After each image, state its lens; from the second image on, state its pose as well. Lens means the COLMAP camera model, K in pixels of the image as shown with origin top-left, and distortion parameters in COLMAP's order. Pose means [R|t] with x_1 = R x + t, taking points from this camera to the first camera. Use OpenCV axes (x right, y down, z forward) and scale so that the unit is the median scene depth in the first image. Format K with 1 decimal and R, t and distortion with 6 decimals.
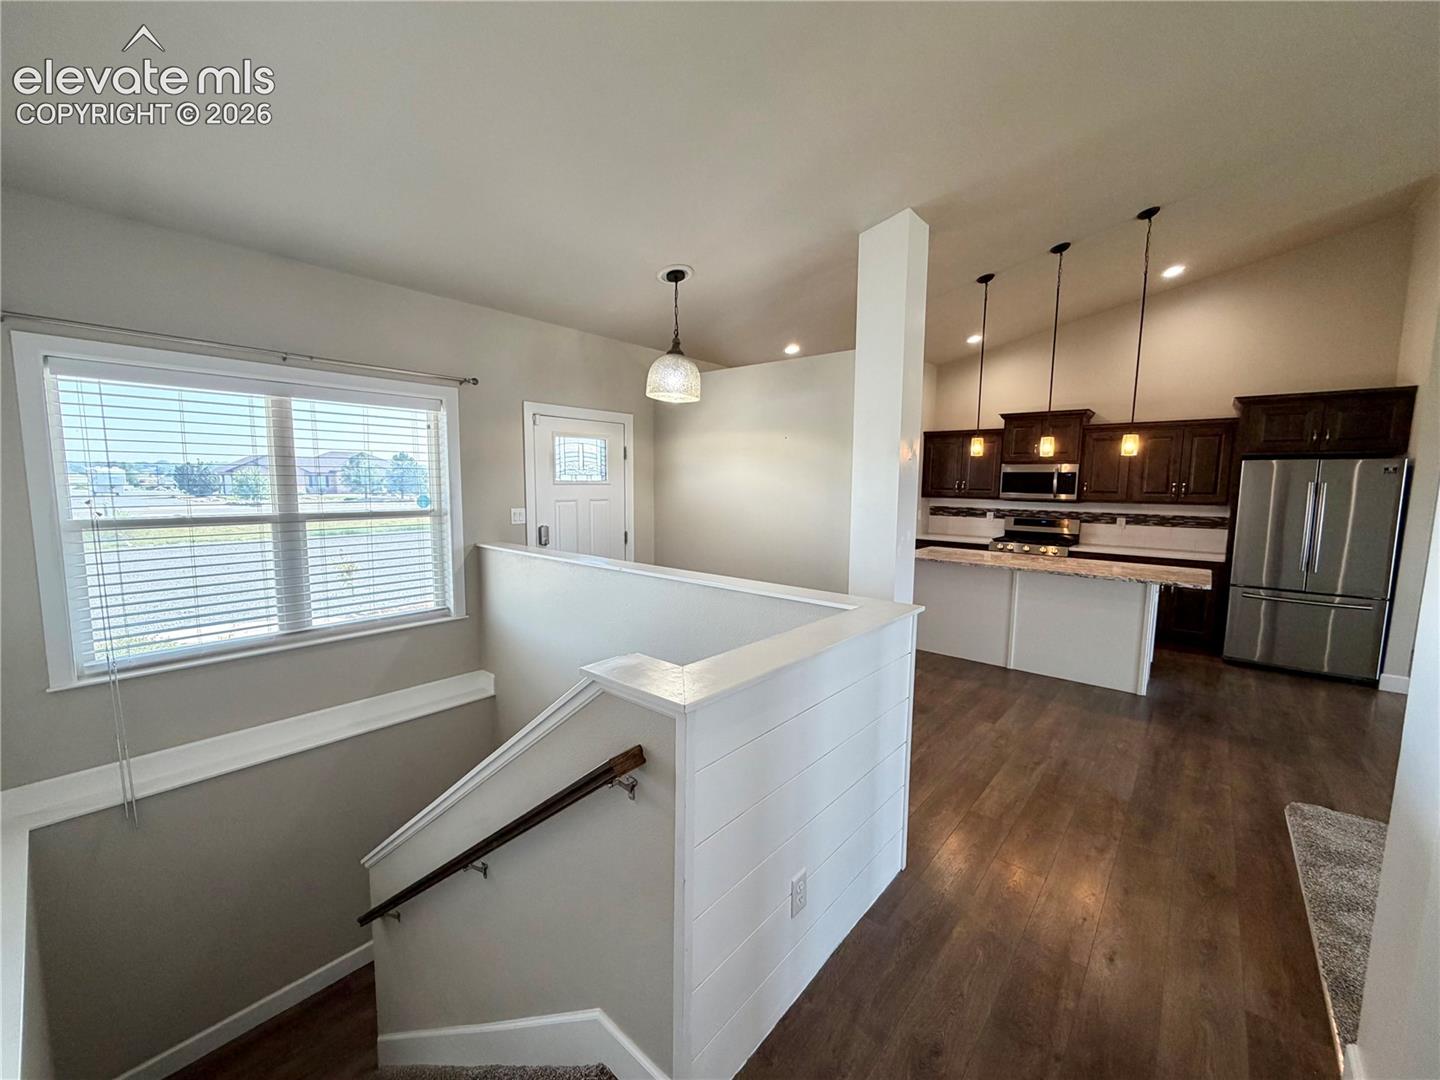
lens RADIAL K [[574.0, 0, 712.5], [0, 574.0, 541.8], [0, 0, 1]] dist [-0.001043, 0.000444]
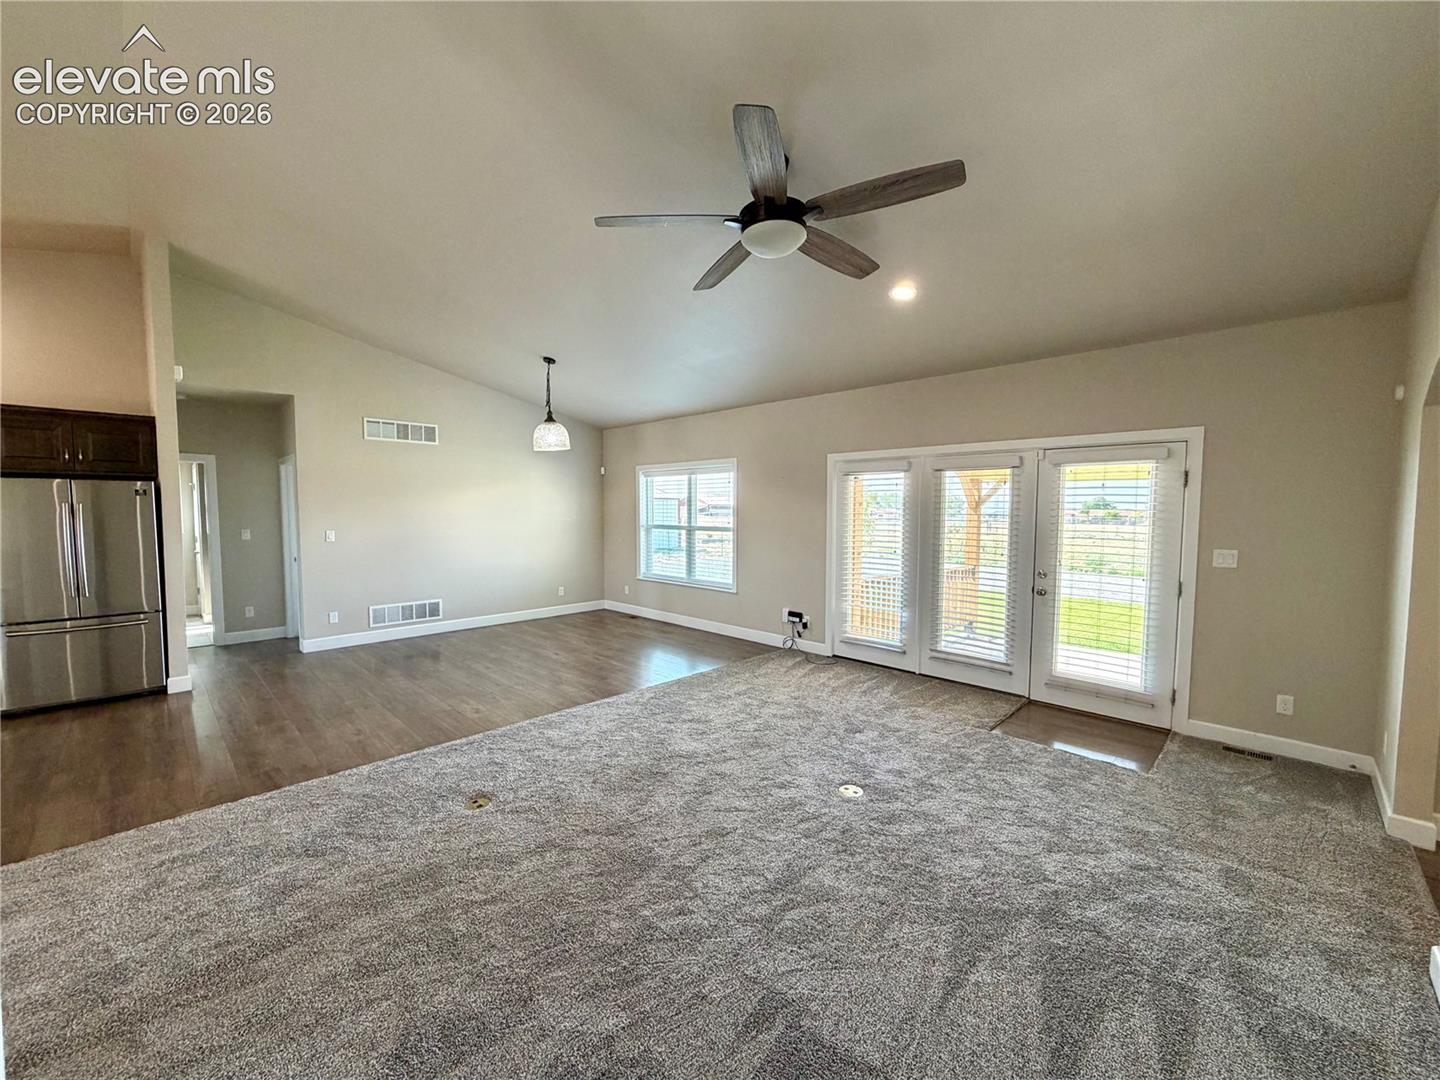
lens RADIAL K [[572.0, 0, 712.2], [0, 572.0, 542.6], [0, 0, 1]] dist [-0.000296, -0.000012]
pose [[0.077721, -0.070851, 0.994454, 0.159031], [0.105447, 0.992461, 0.062468, 0.012908], [-0.991383, 0.100007, 0.084606, -0.119769]]
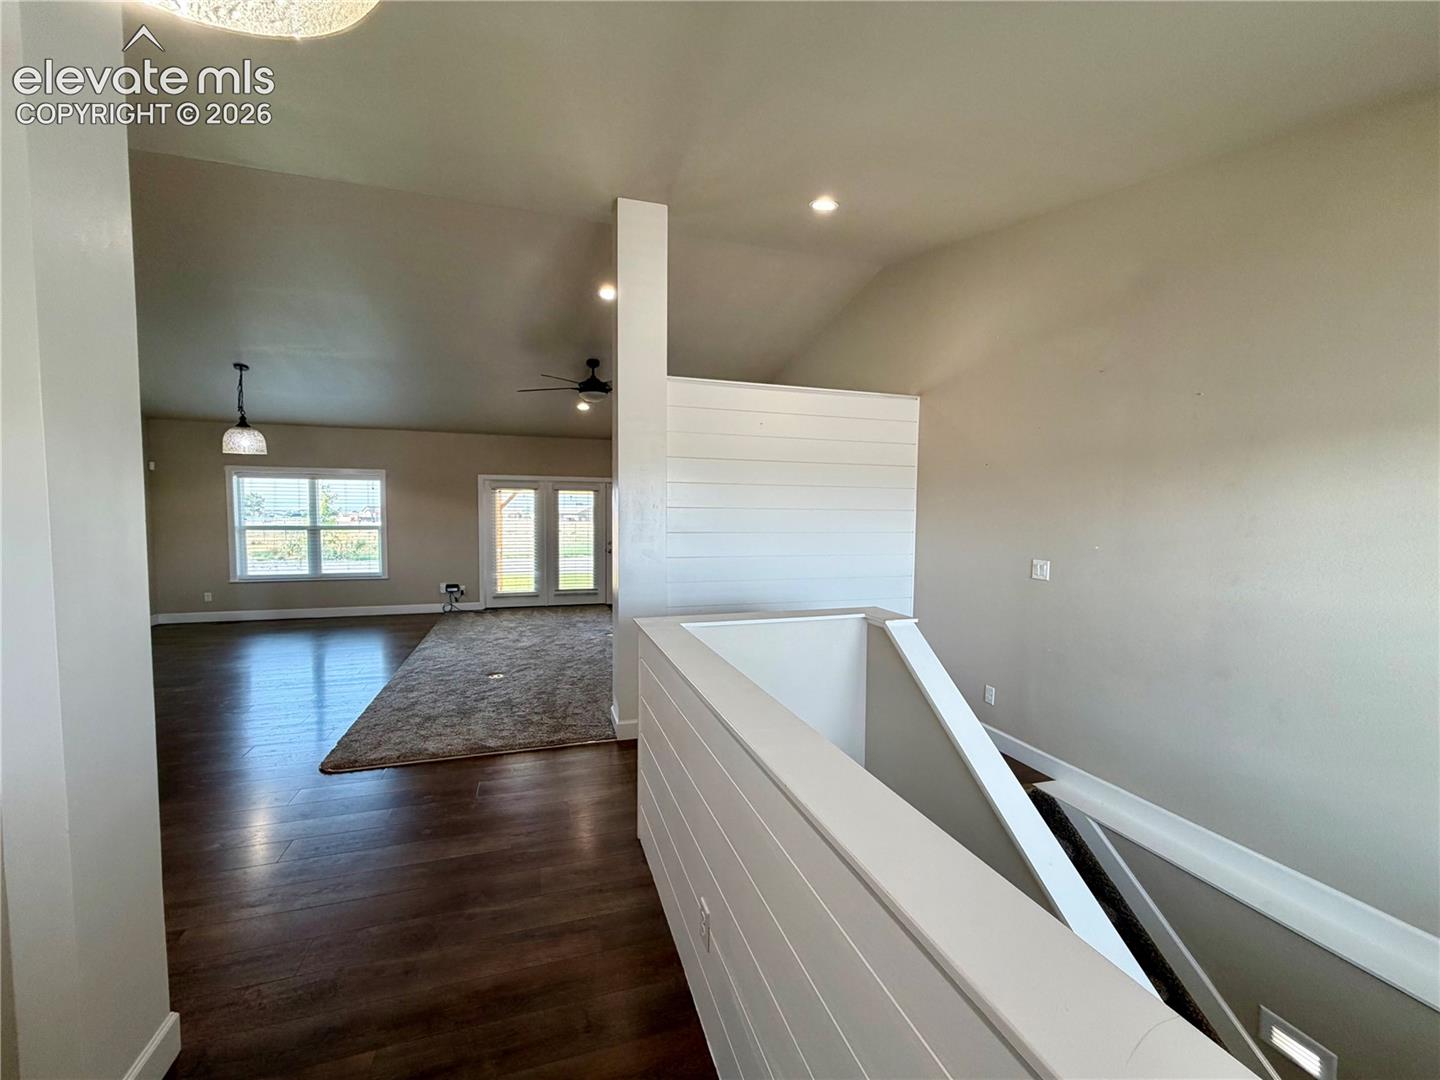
lens RADIAL K [[574.0, 0, 712.5], [0, 574.0, 541.8], [0, 0, 1]] dist [-0.001043, 0.000444]
pose [[-0.850269, -0.046309, 0.524307, -0.177524], [0.039697, 0.987643, 0.151610, -0.099425], [-0.524849, 0.149722, -0.837924, 0.820000]]
